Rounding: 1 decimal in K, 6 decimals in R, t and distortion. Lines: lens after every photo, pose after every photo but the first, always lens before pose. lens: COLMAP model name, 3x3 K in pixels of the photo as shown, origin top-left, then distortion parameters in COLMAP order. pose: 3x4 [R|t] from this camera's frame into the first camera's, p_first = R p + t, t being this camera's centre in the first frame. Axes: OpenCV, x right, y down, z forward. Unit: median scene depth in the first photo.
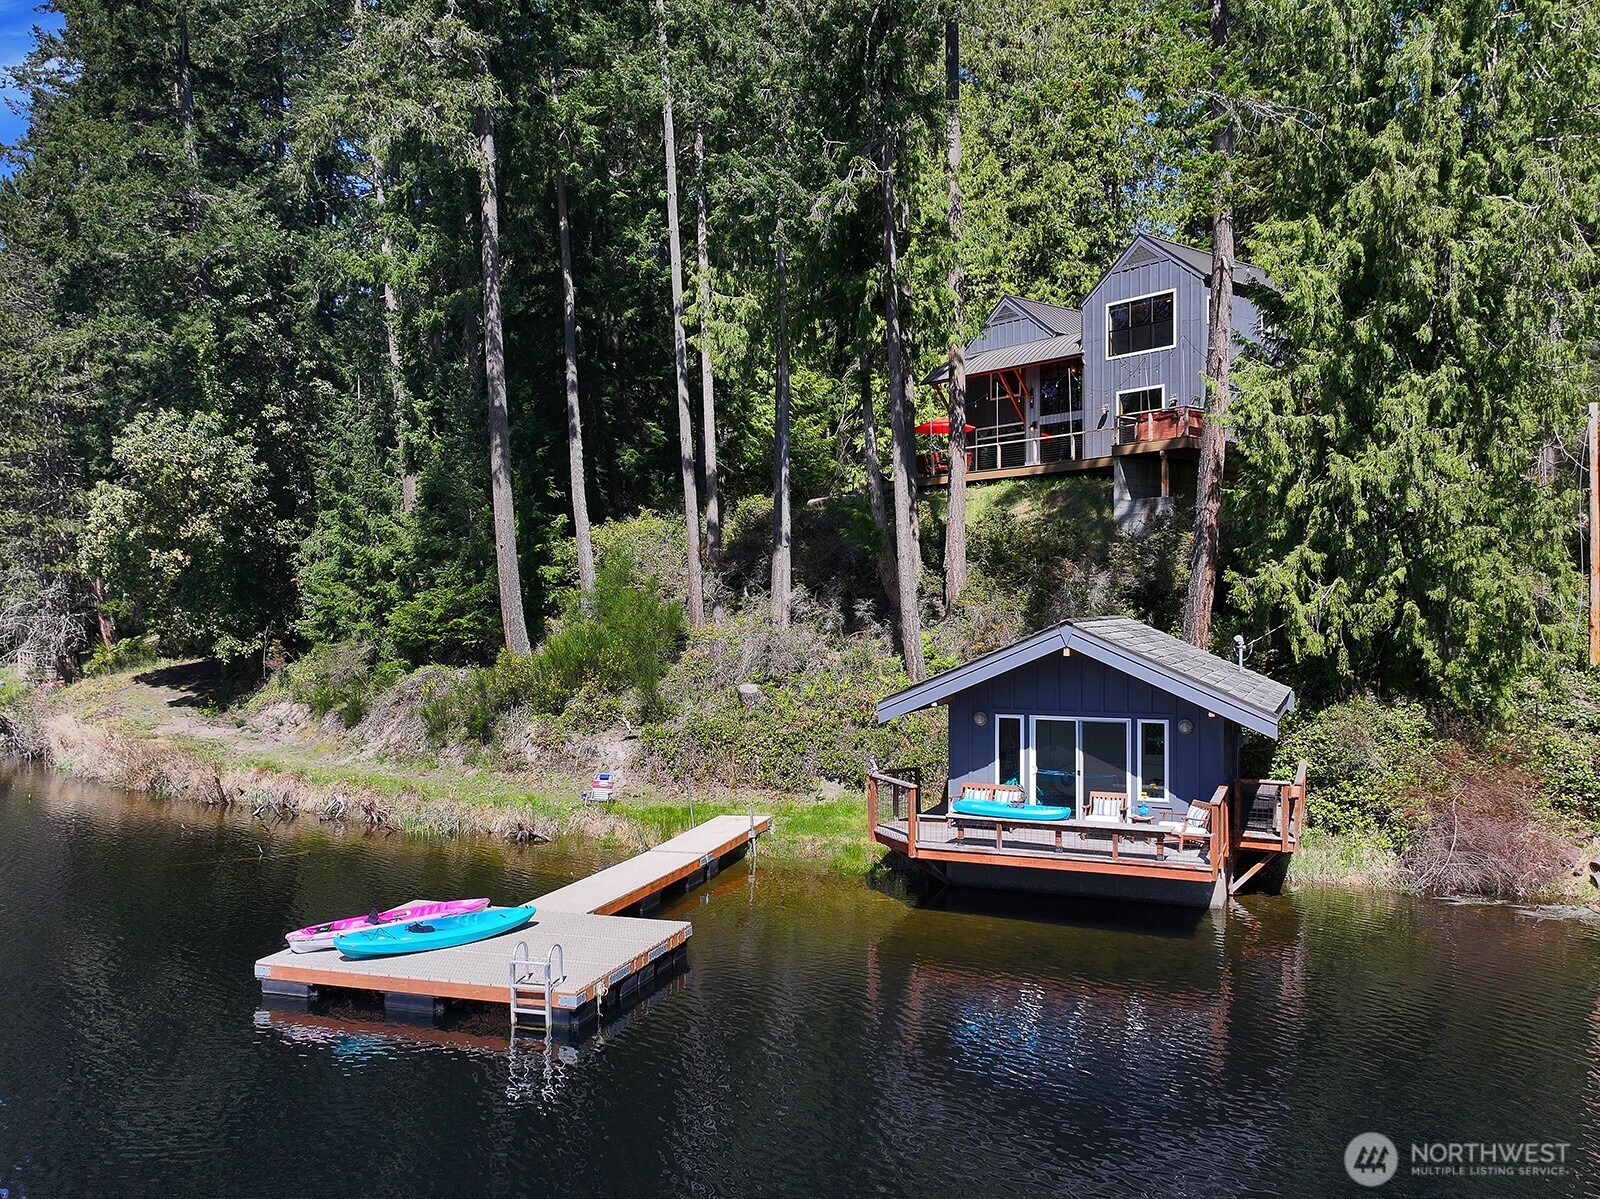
lens RADIAL K [[1247.5, 0, 799.6], [0, 1247.5, 623.0], [0, 0, 1]] dist [0.000315, 0.003582]
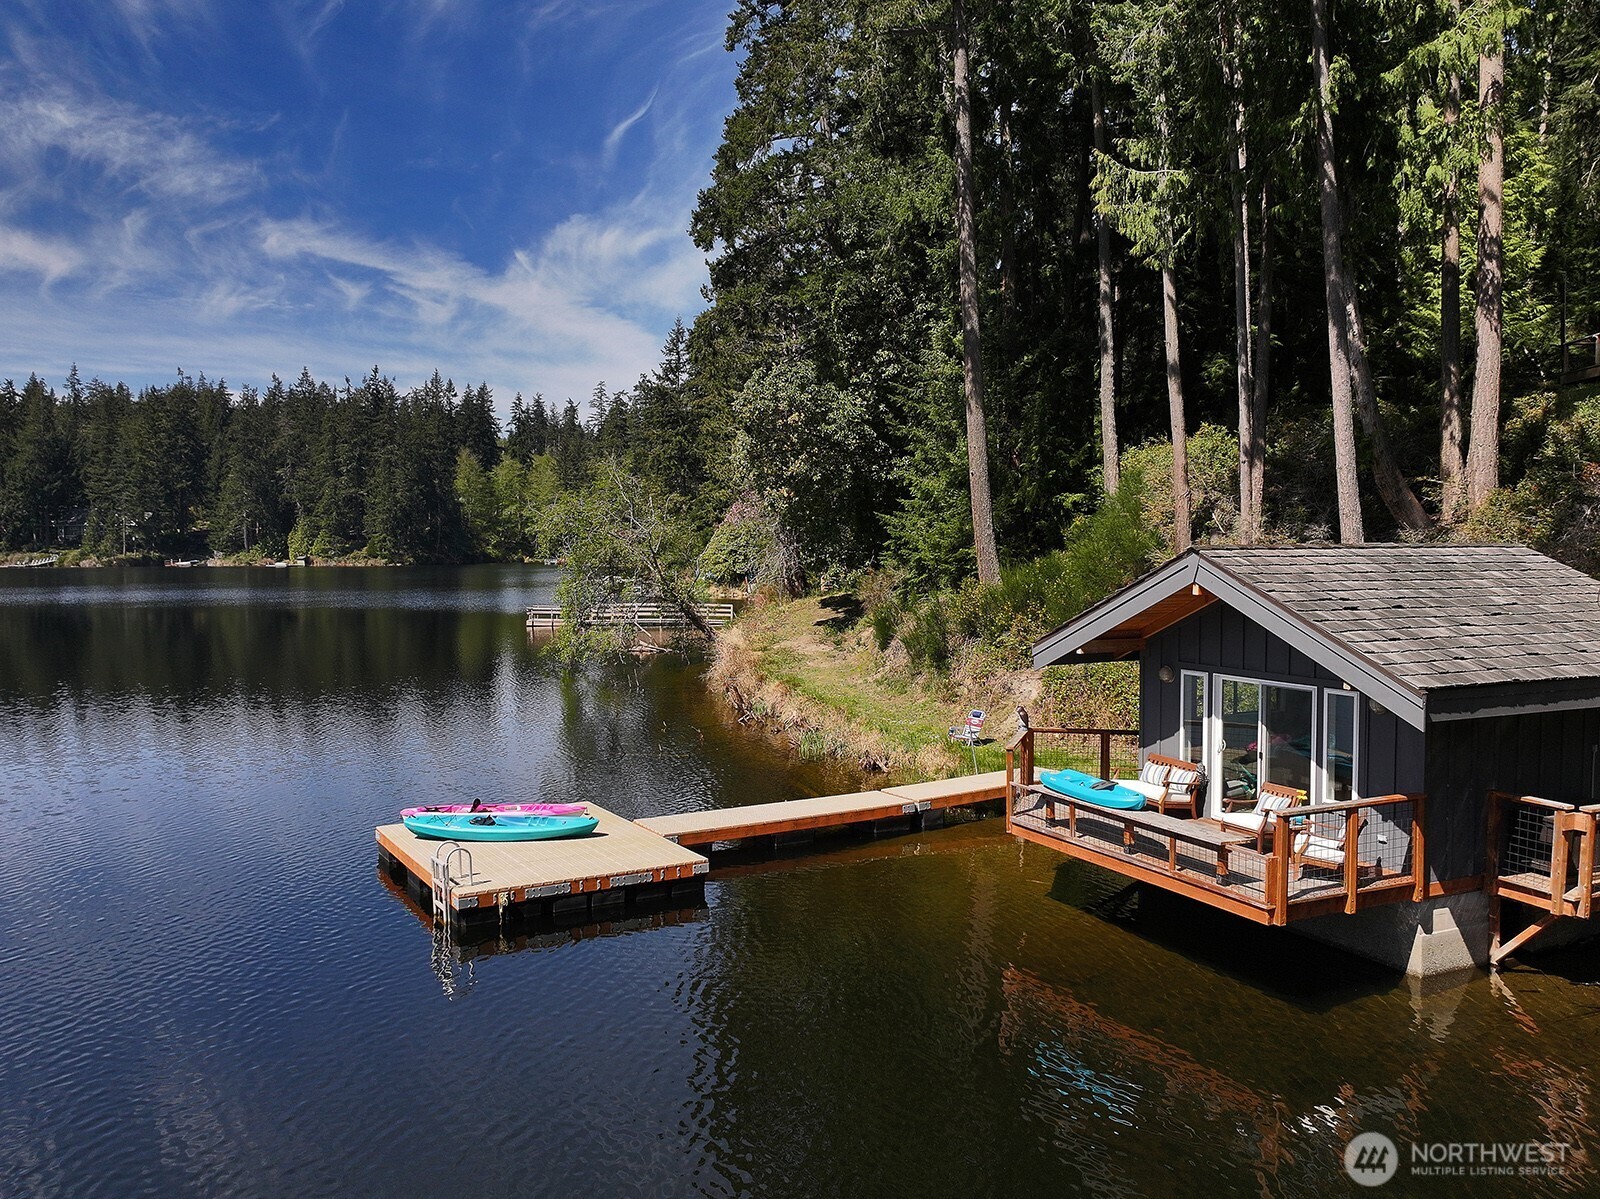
lens RADIAL K [[1247.5, 0, 799.6], [0, 1247.5, 623.0], [0, 0, 1]] dist [0.000315, 0.003582]
pose [[0.760167, 0.041360, -0.648410, 0.369438], [-0.007079, 0.998440, 0.055388, 0.002583], [0.649689, -0.037514, 0.759274, 0.201973]]
